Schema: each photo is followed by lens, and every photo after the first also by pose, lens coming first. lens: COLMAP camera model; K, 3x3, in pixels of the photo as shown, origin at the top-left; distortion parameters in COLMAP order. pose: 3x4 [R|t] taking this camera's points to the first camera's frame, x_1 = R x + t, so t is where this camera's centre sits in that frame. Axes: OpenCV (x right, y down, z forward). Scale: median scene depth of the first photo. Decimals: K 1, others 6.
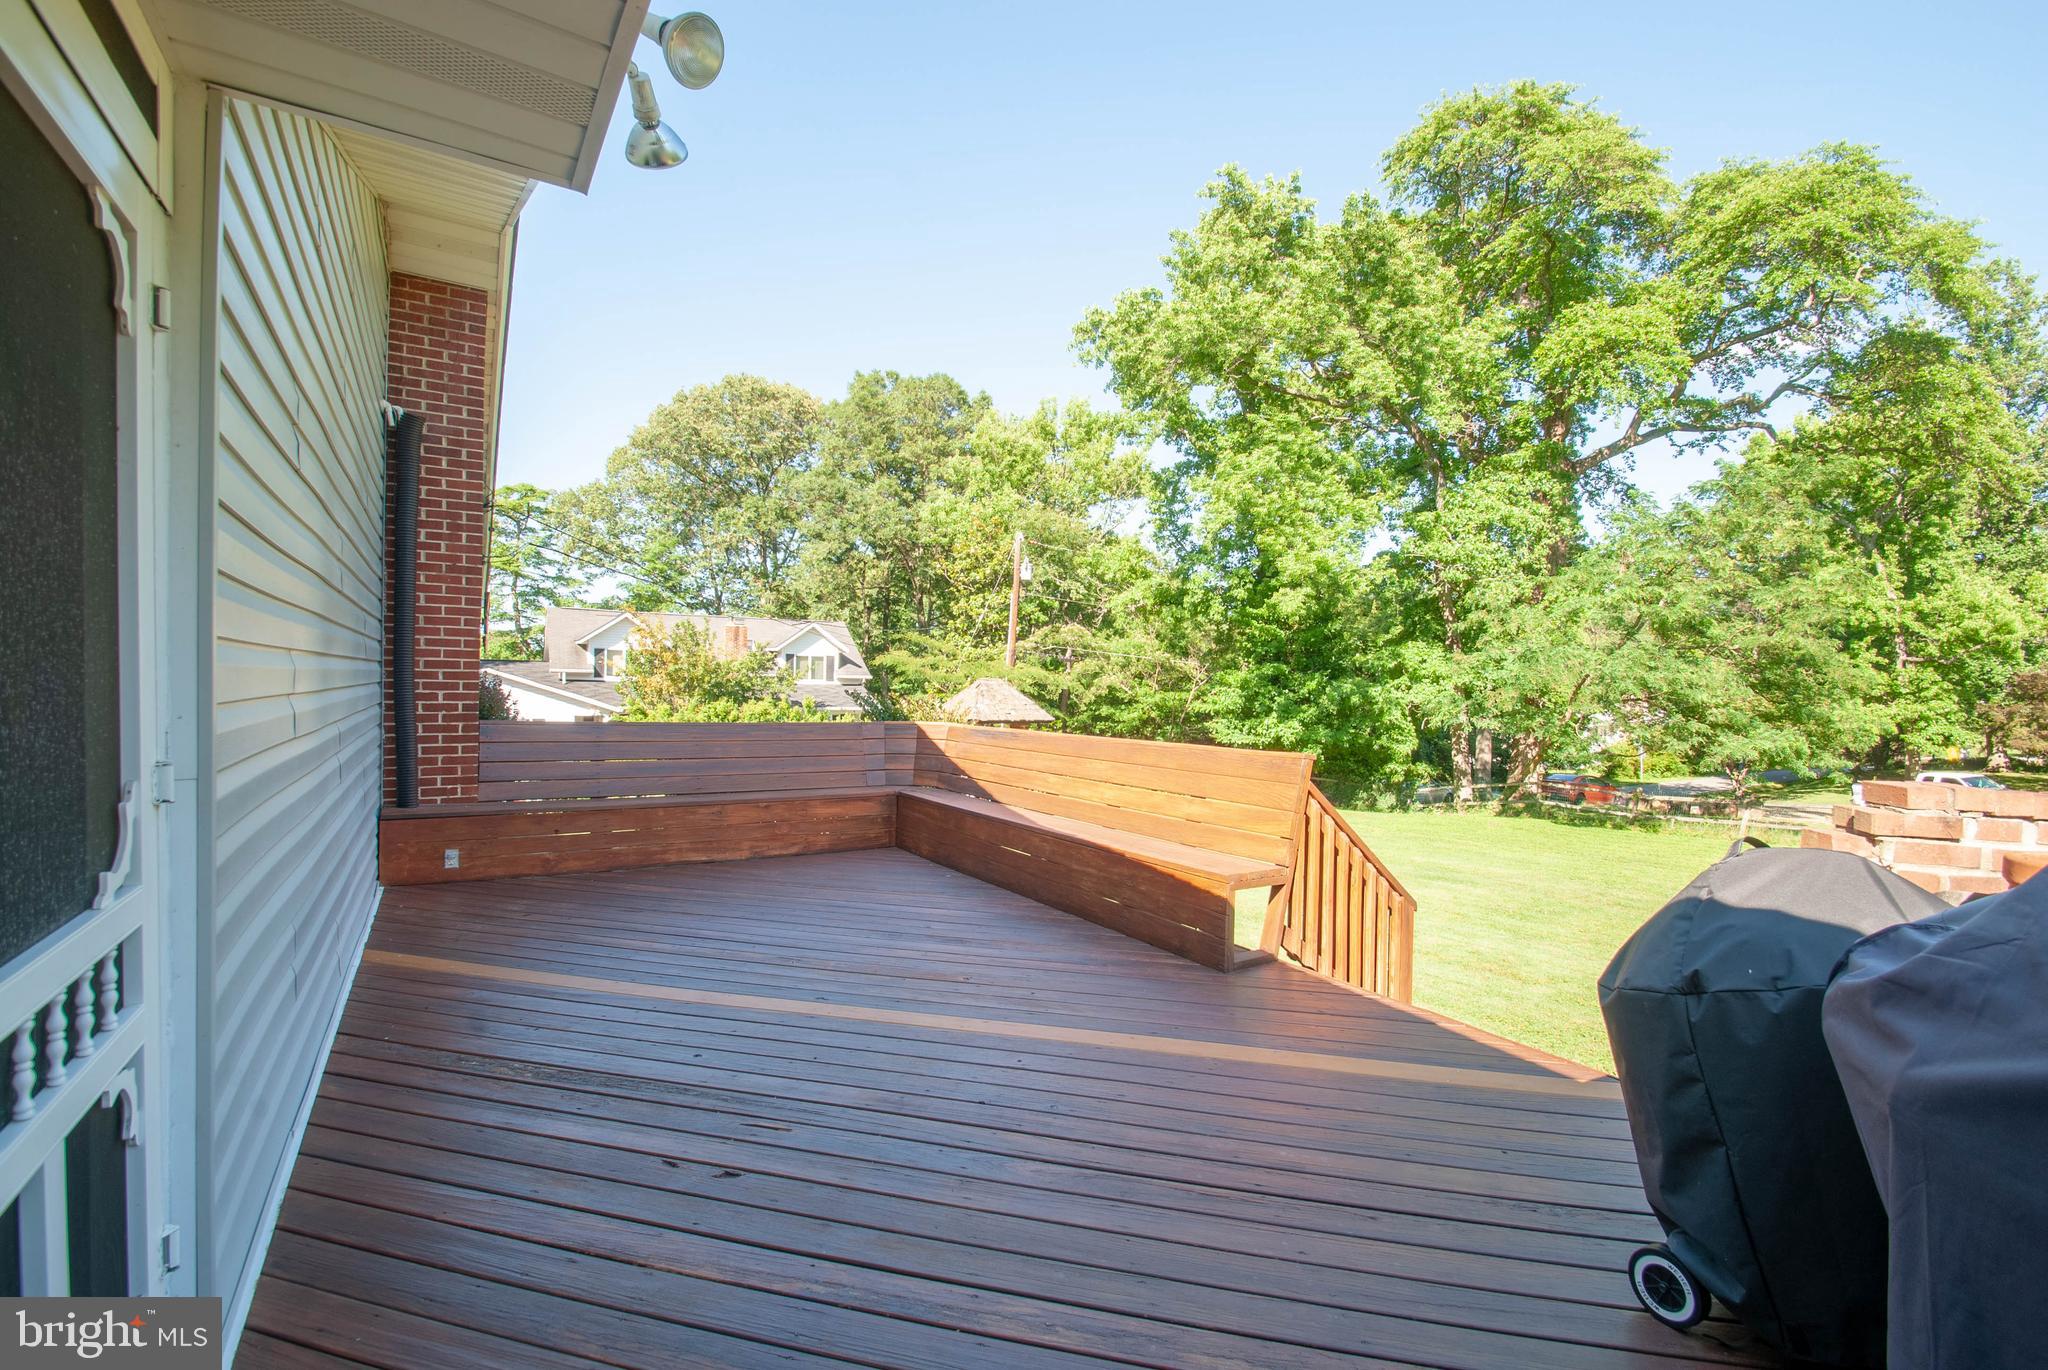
lens RADIAL K [[902.5, 0, 1043.6], [0, 902.5, 680.7], [0, 0, 1]] dist [0.002618, -0.012160]
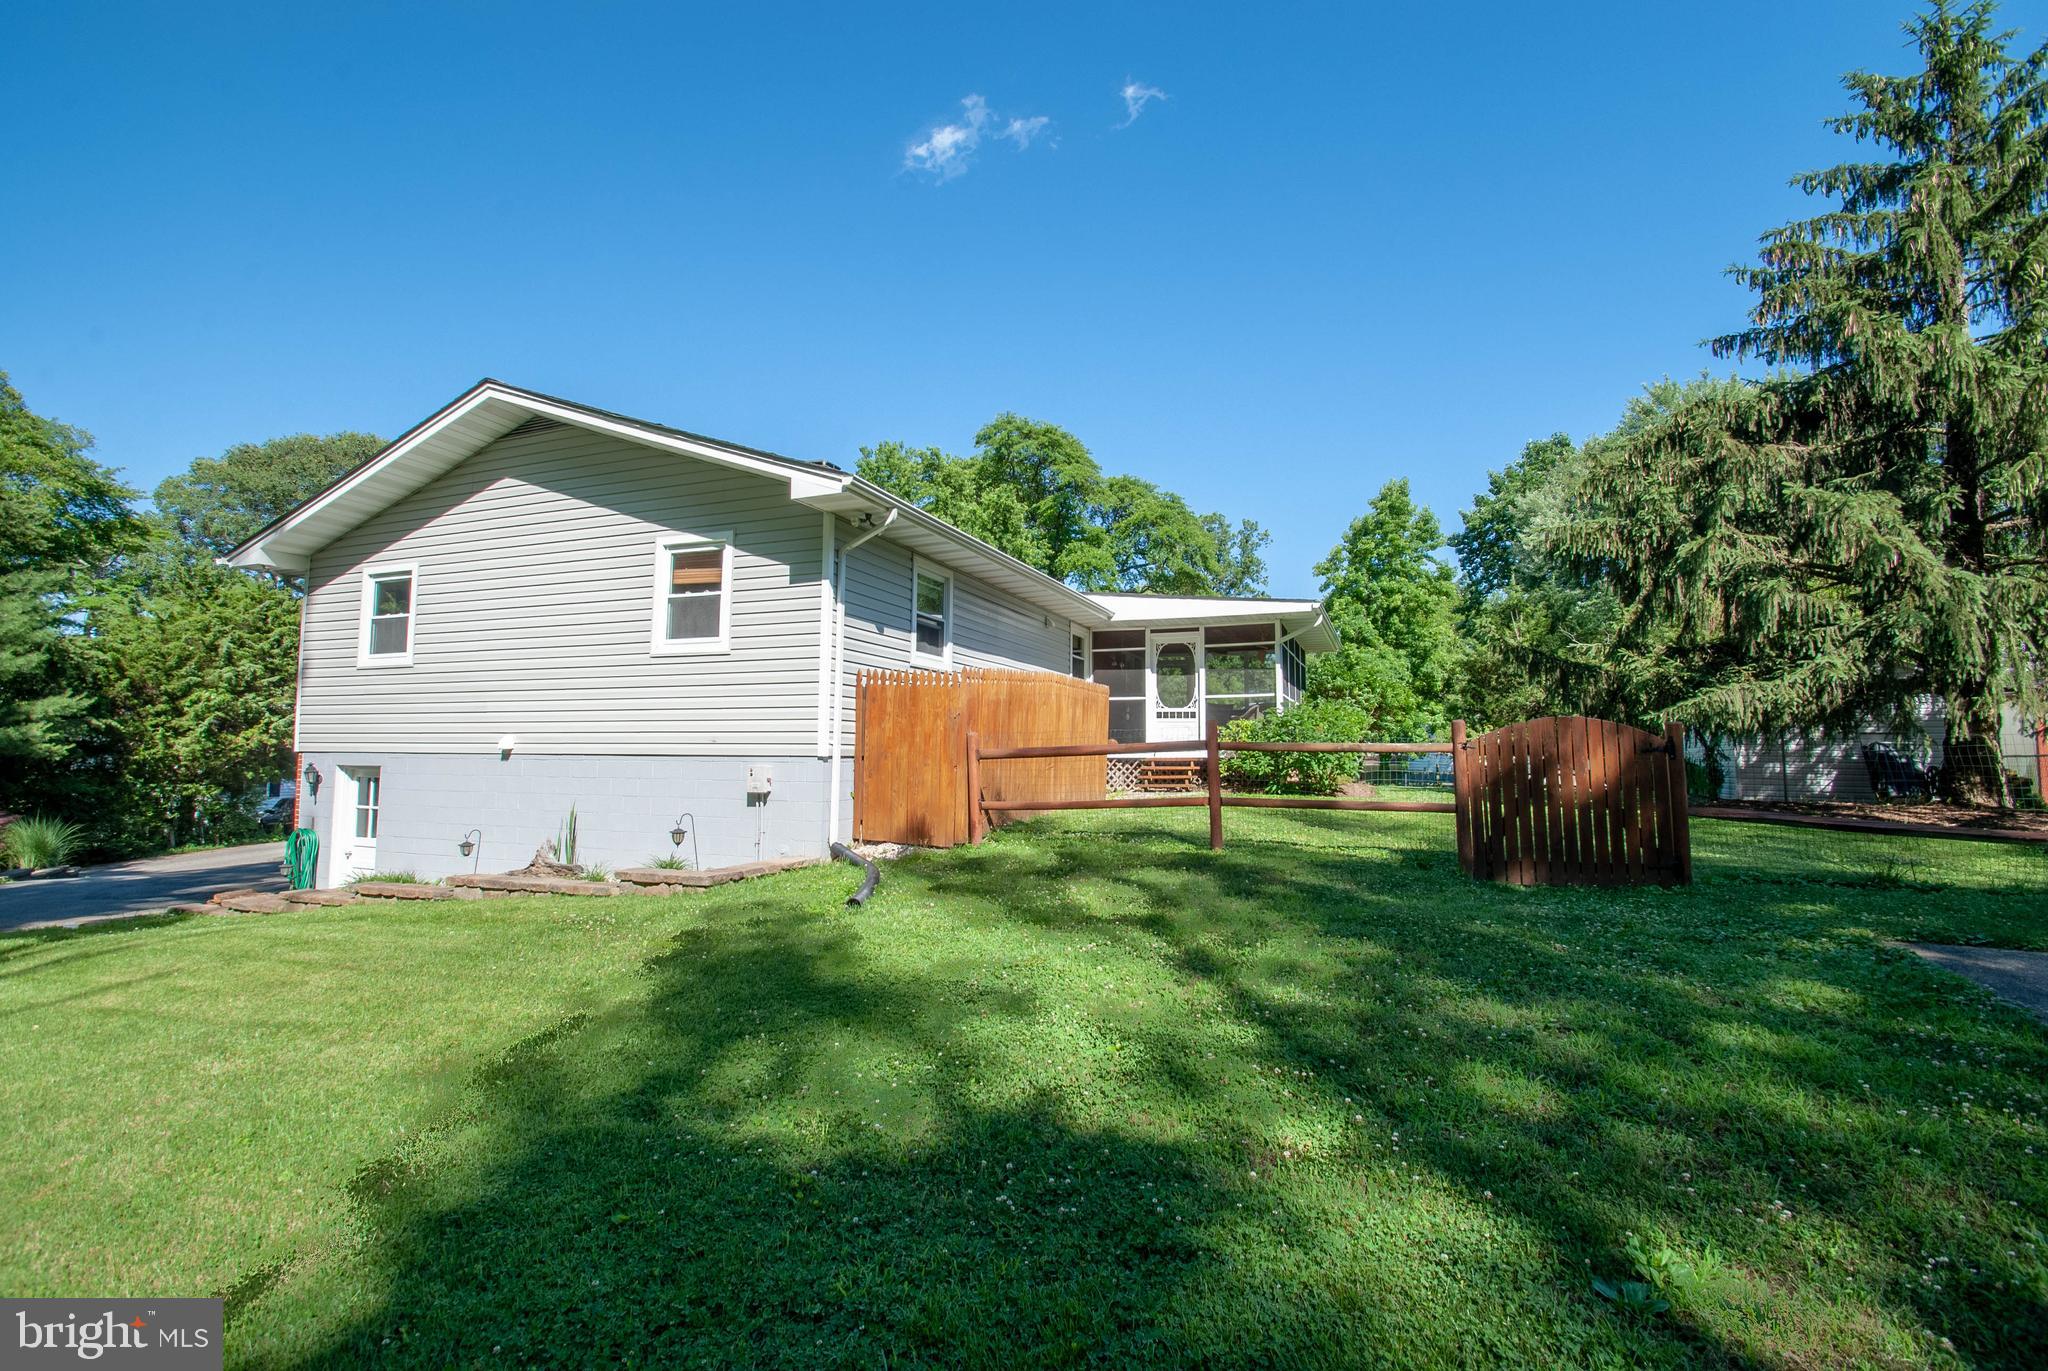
lens RADIAL K [[902.5, 0, 1038.8], [0, 902.5, 687.7], [0, 0, 1]] dist [0.002618, -0.012160]
pose [[0.811190, 0.033871, 0.583802, -0.649734], [0.006021, 0.997785, -0.066255, 0.055171], [-0.584752, 0.057260, 0.809189, -0.591864]]
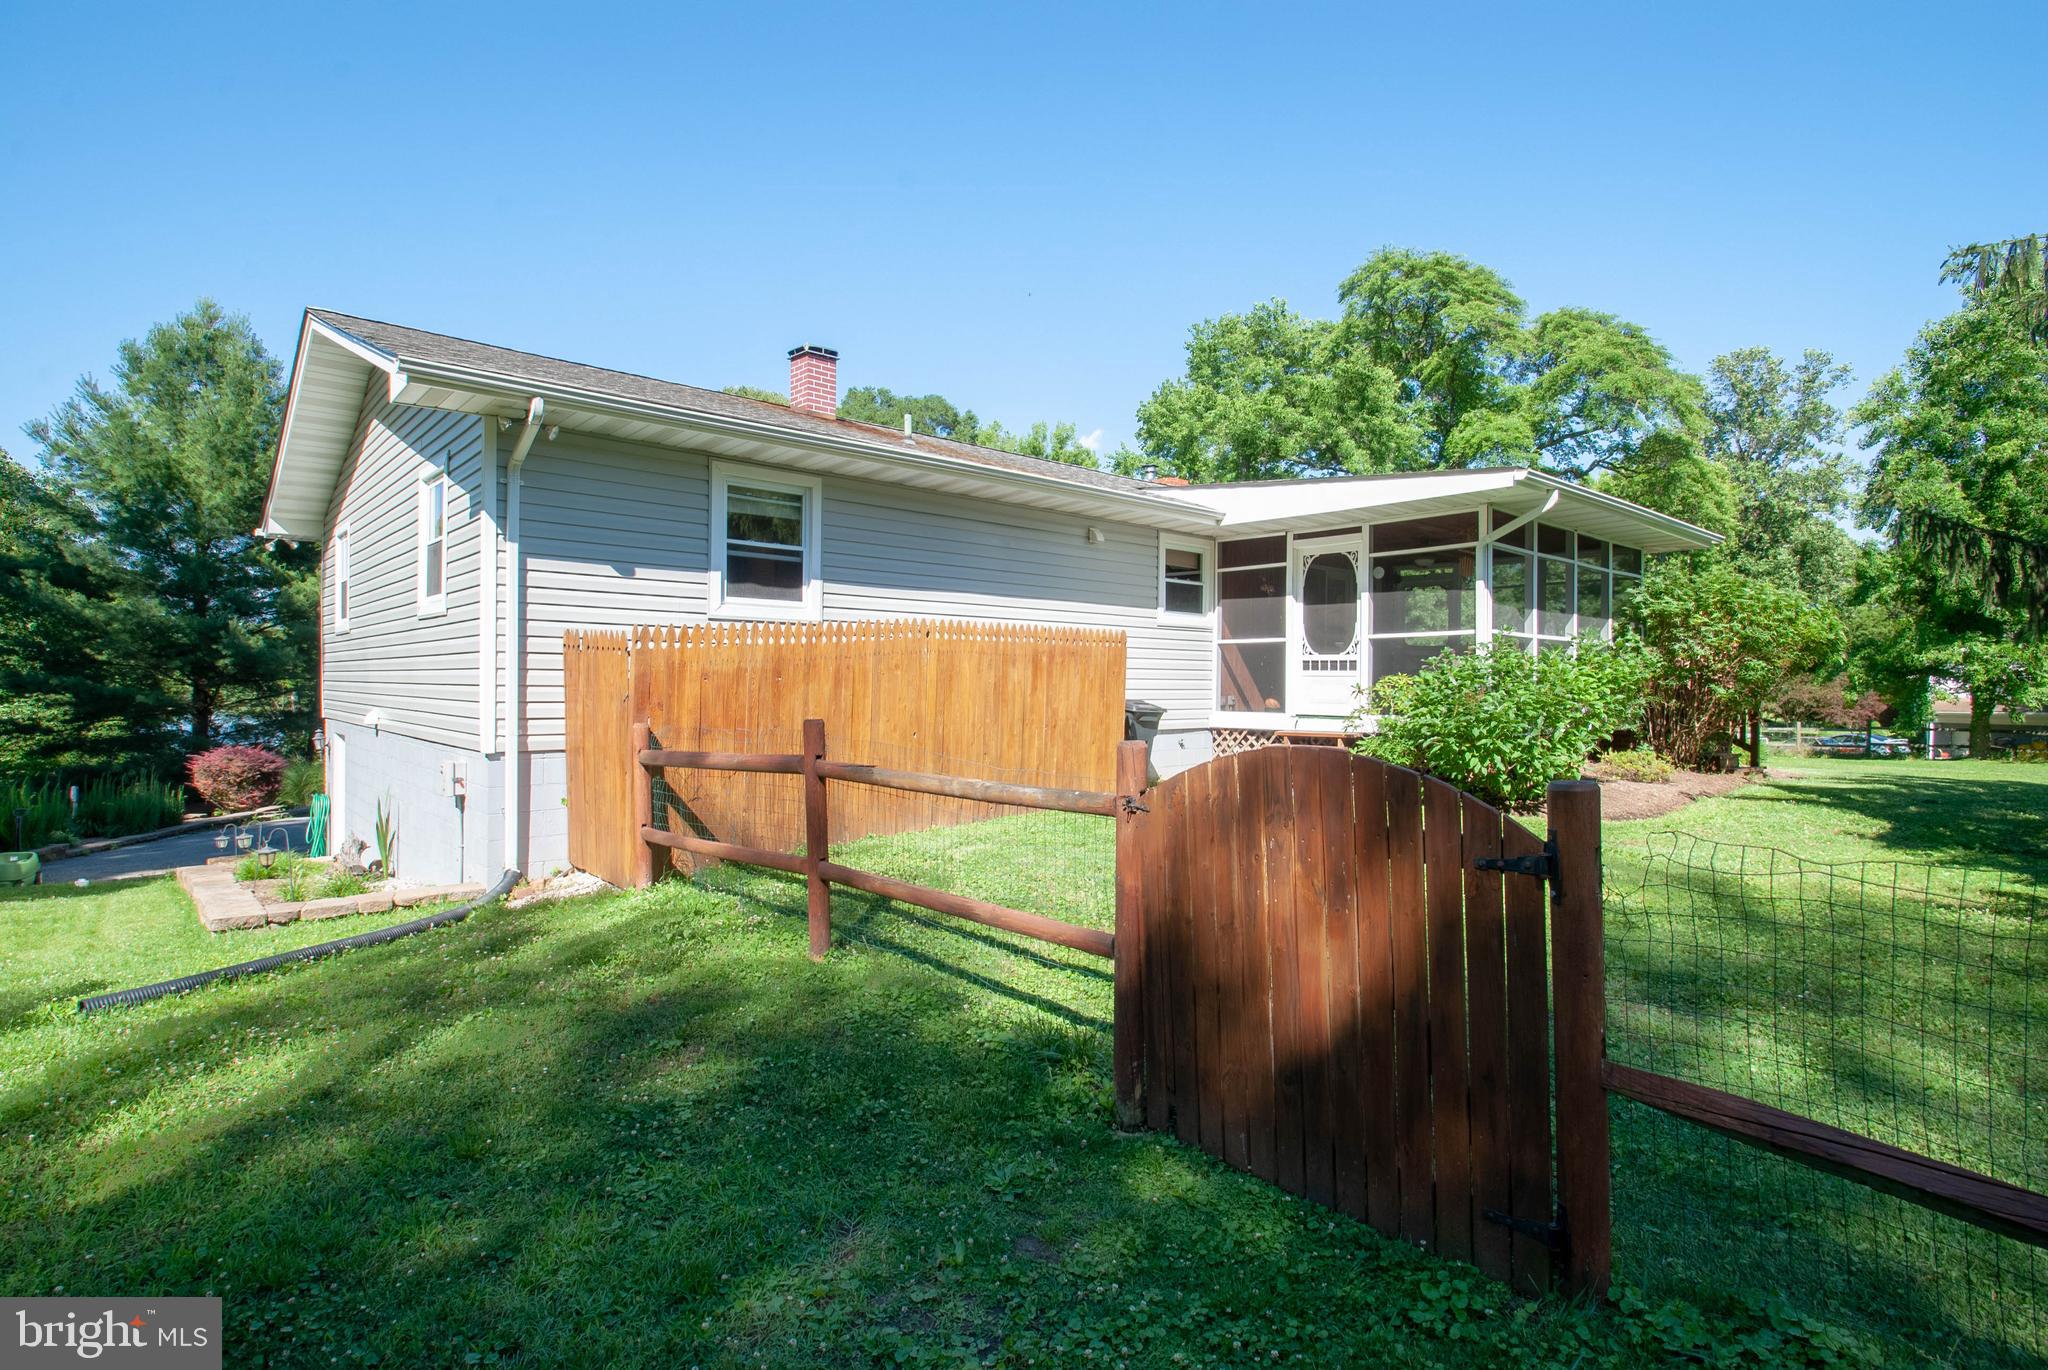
lens RADIAL K [[1019.2, 0, 1017.3], [0, 1019.2, 691.9], [0, 0, 1]] dist [-0.013604, -0.002478]
pose [[0.988485, -0.007108, 0.151155, -0.420162], [0.005615, 0.999931, 0.010306, 0.039614], [-0.151218, -0.009338, 0.988456, -0.569366]]
